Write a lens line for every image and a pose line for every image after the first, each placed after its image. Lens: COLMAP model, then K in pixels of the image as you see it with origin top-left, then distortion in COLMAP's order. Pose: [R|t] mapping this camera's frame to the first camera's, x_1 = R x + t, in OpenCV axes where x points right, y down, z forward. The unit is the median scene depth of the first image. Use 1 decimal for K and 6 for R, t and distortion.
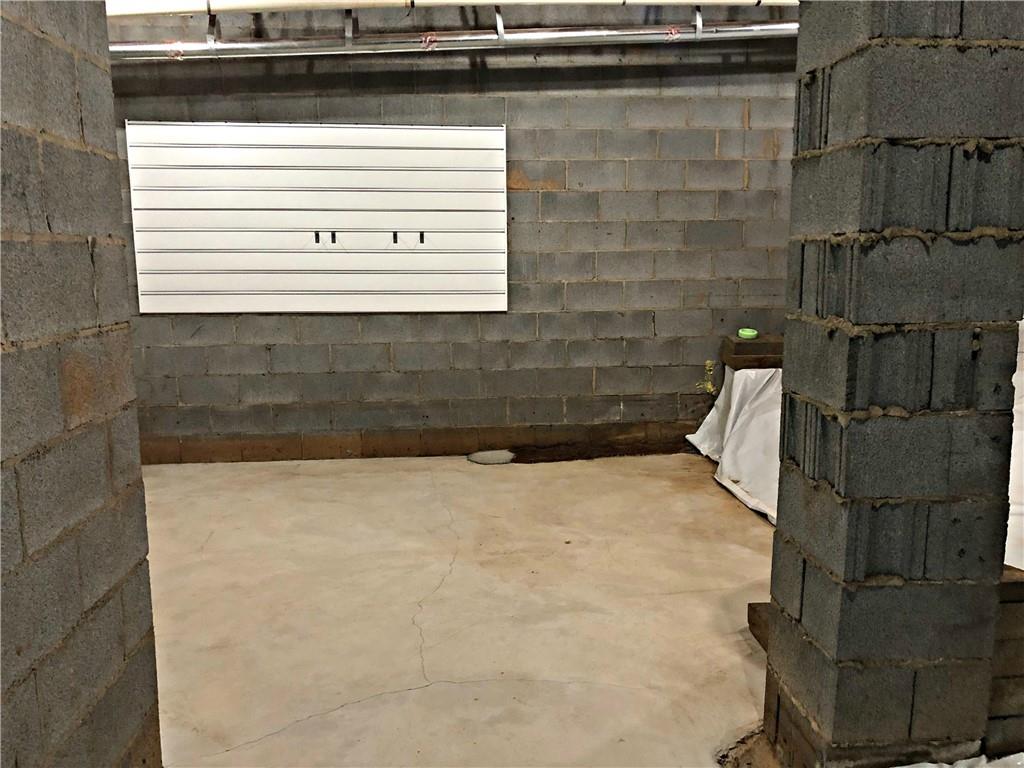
lens RADIAL K [[841.1, 0, 512.0], [0, 841.1, 384.0], [0, 0, 1]] dist [0.047543, -0.001069]
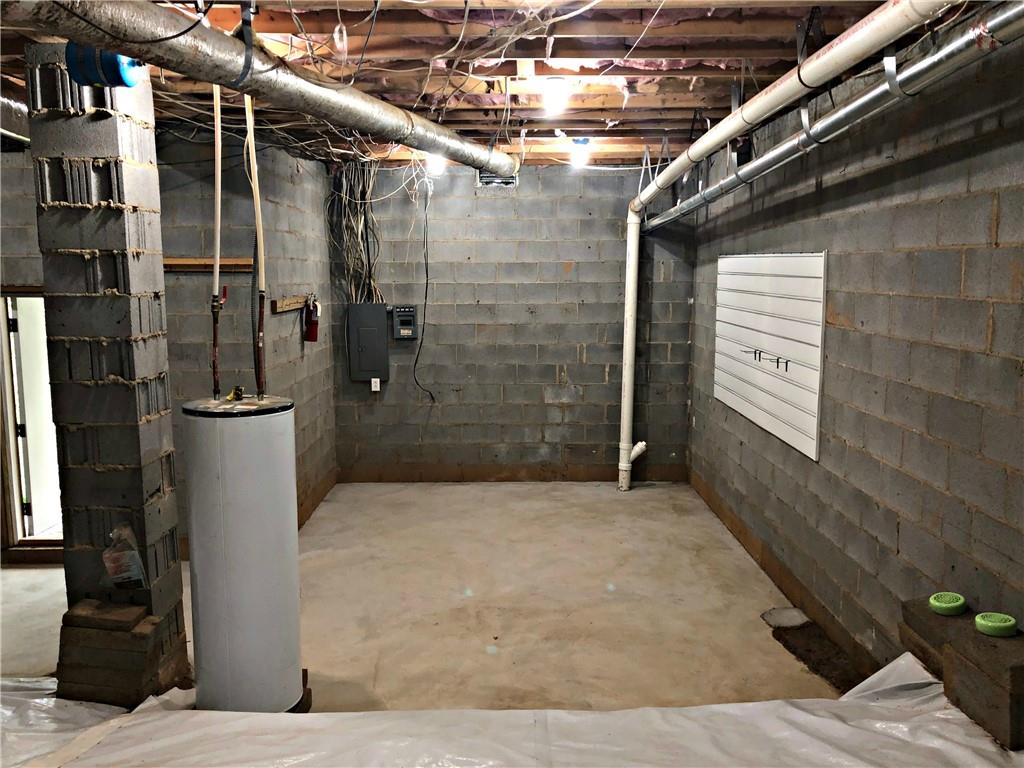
lens RADIAL K [[841.1, 0, 512.0], [0, 841.1, 384.0], [0, 0, 1]] dist [0.047543, -0.001069]
pose [[-0.070242, 0.145150, -0.986913, 0.953159], [-0.146313, 0.977158, 0.154128, -0.281380], [0.986741, 0.155224, -0.047400, 0.812316]]
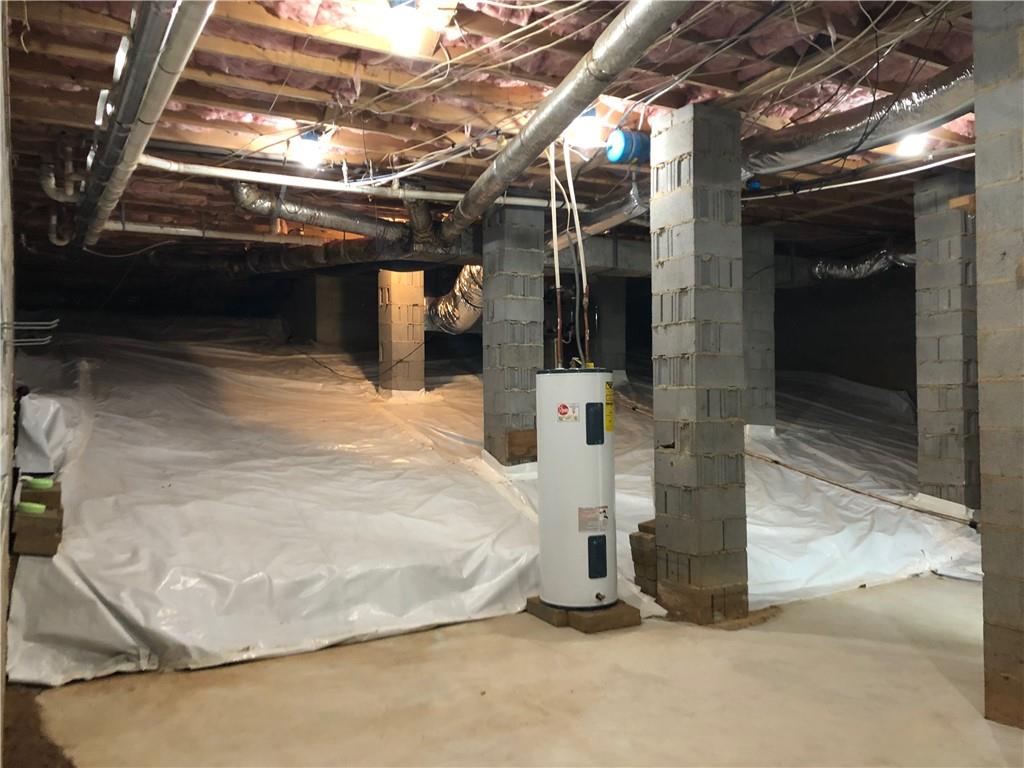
lens RADIAL K [[838.2, 0, 512.0], [0, 838.2, 384.0], [0, 0, 1]] dist [0.001708, 0.000509]
pose [[-0.434186, 0.030630, 0.900302, -0.644096], [0.152184, 0.987551, 0.039795, -0.150047], [-0.887875, 0.154290, -0.433442, 1.053200]]
